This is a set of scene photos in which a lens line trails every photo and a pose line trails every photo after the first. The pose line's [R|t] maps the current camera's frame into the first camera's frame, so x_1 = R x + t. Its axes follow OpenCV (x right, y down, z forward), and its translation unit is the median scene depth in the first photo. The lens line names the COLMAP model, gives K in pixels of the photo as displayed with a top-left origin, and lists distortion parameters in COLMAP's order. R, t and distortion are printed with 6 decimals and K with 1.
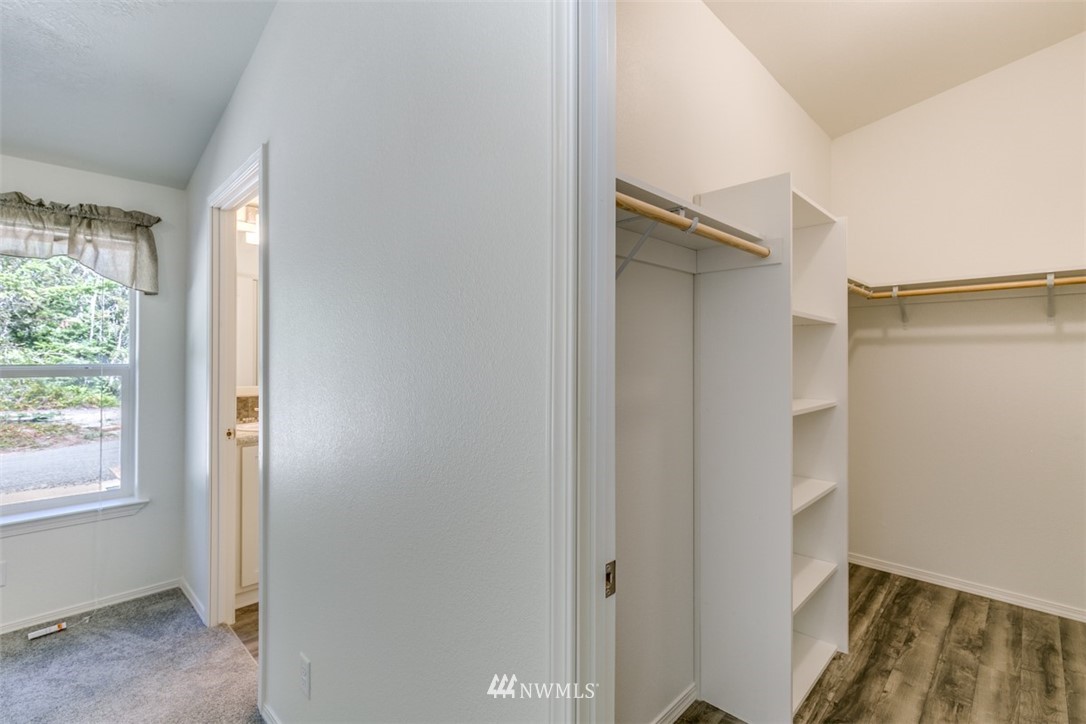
lens RADIAL K [[494.9, 0, 537.3], [0, 494.9, 357.7], [0, 0, 1]] dist [0.008049, -0.001283]
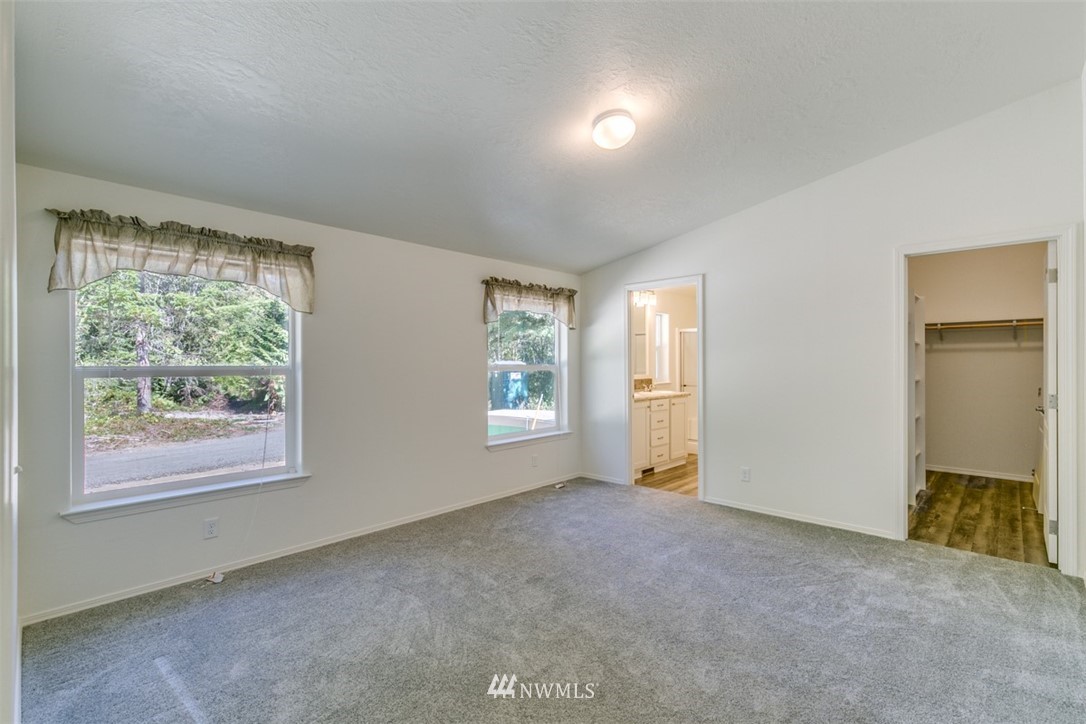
lens RADIAL K [[494.9, 0, 524.3], [0, 494.9, 363.9], [0, 0, 1]] dist [0.008049, -0.001283]
pose [[0.999862, -0.003565, 0.016254, -0.974642], [0.003400, 0.999943, 0.010162, -0.007757], [-0.016289, -0.010105, 0.999816, -0.968847]]
